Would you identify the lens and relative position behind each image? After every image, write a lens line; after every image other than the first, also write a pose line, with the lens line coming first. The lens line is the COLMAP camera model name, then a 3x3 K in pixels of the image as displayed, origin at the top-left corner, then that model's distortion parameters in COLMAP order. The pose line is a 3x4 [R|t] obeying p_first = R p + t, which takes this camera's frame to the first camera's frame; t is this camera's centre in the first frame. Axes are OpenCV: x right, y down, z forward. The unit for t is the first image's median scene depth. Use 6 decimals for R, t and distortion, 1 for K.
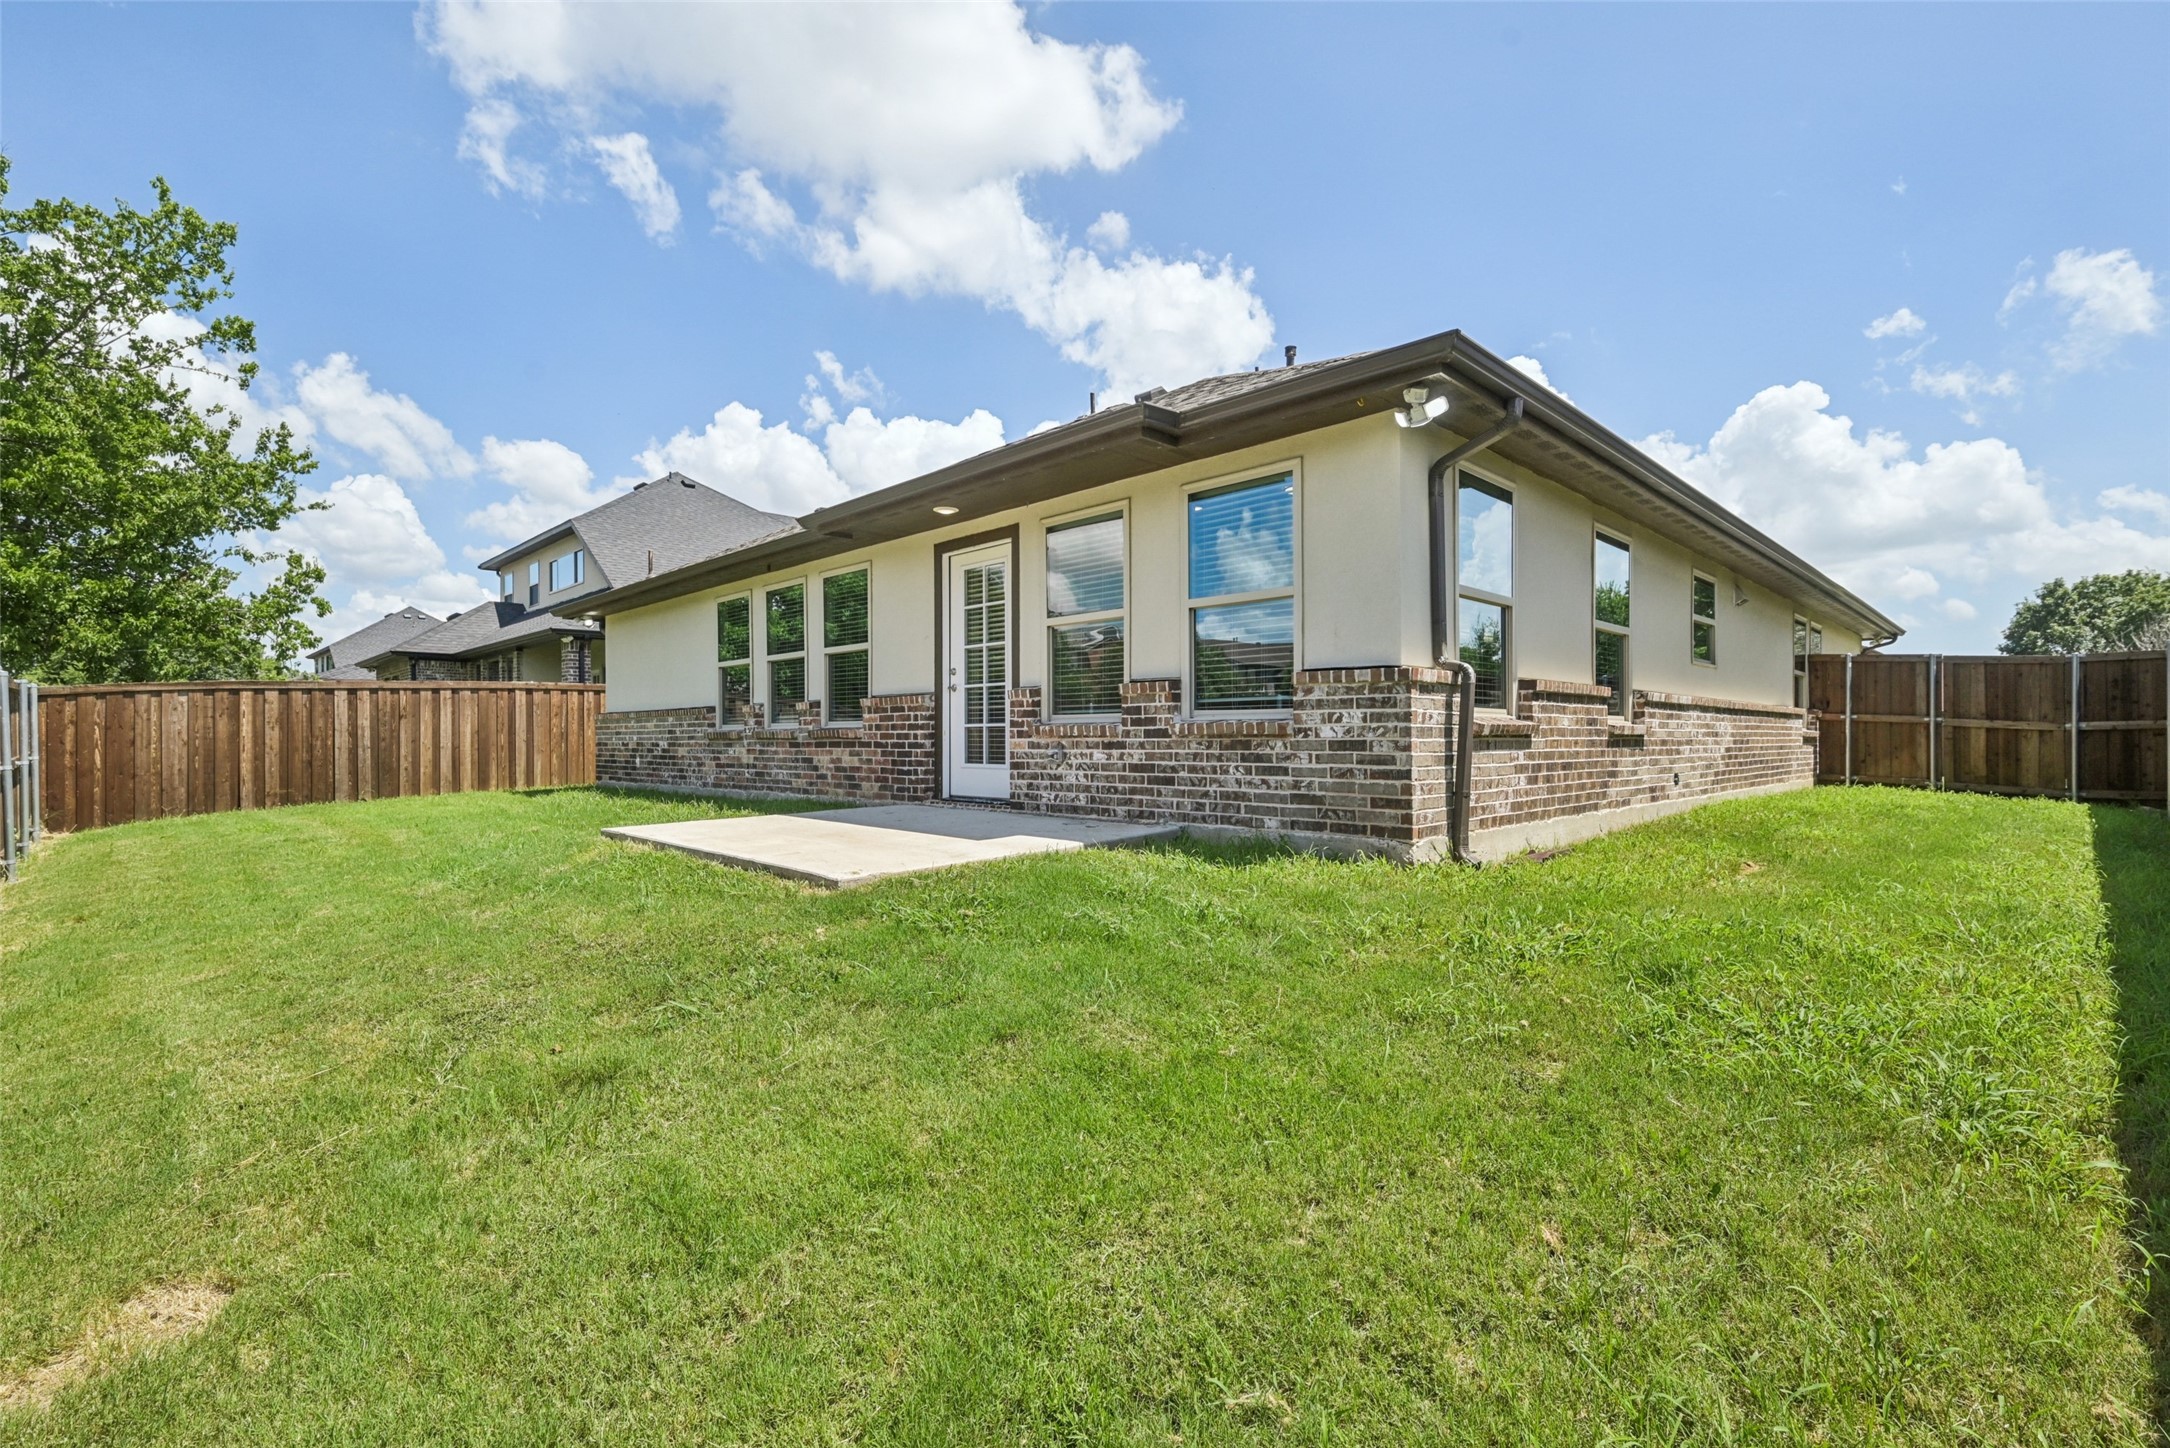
lens RADIAL K [[982.3, 0, 1084.9], [0, 982.3, 737.9], [0, 0, 1]] dist [0.001803, -0.000077]
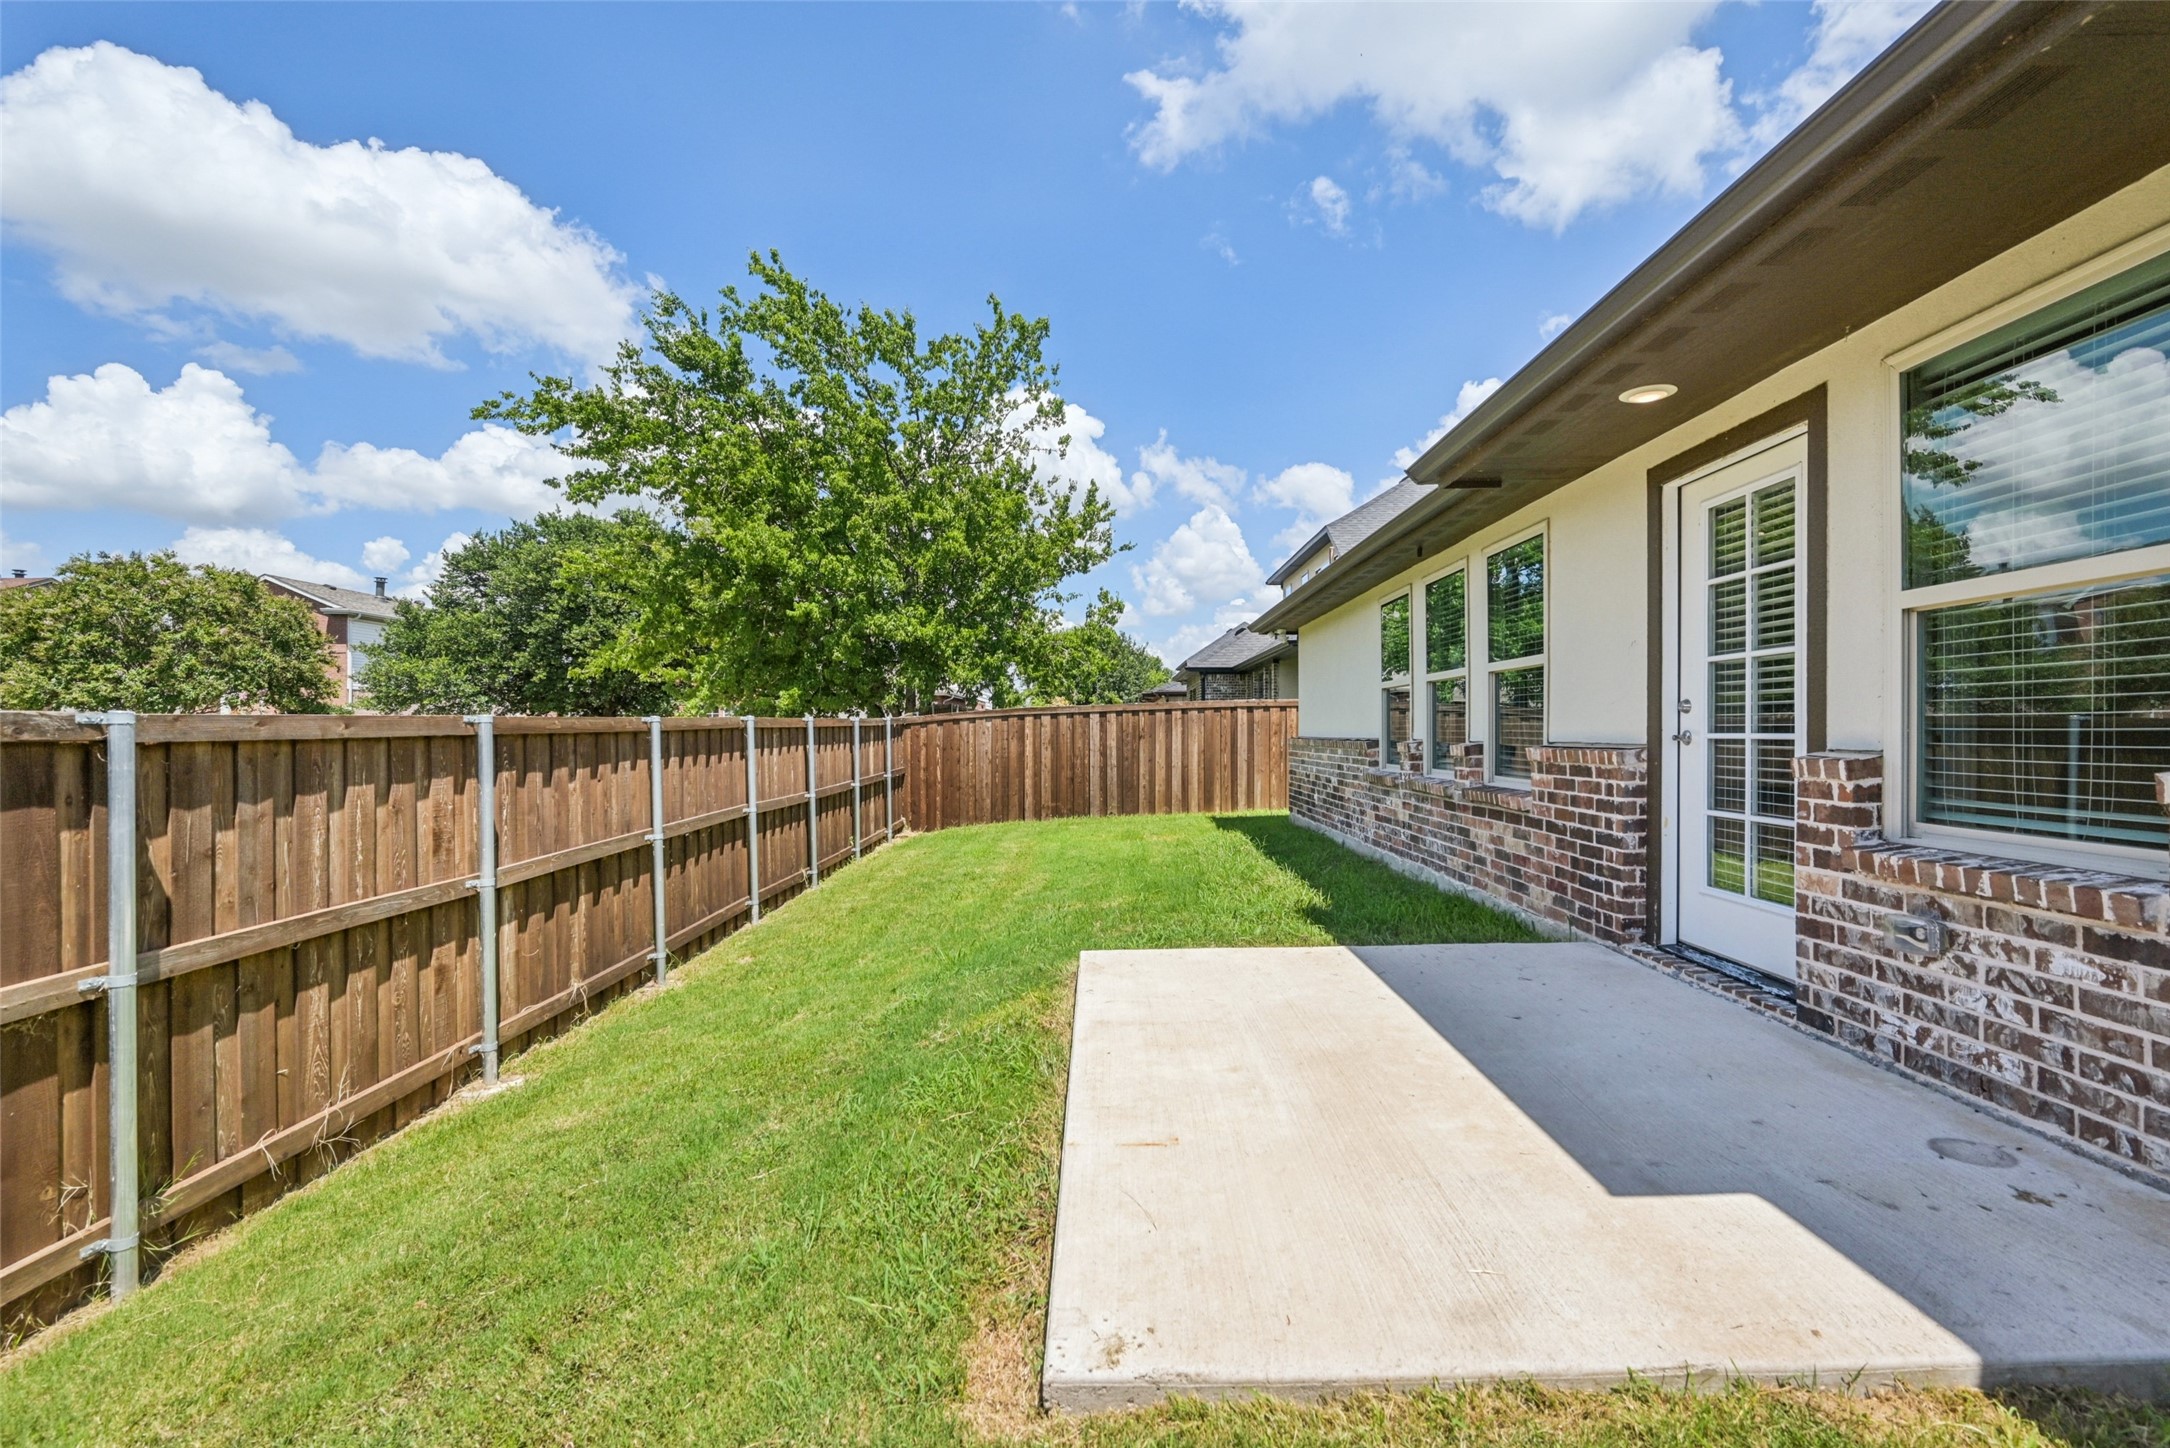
lens RADIAL K [[982.3, 0, 1084.9], [0, 982.3, 737.9], [0, 0, 1]] dist [0.001803, -0.000077]
pose [[0.706826, 0.005638, -0.707365, 0.009333], [0.000271, 0.999966, 0.008241, -0.048032], [0.707388, -0.006017, 0.706800, 0.352082]]
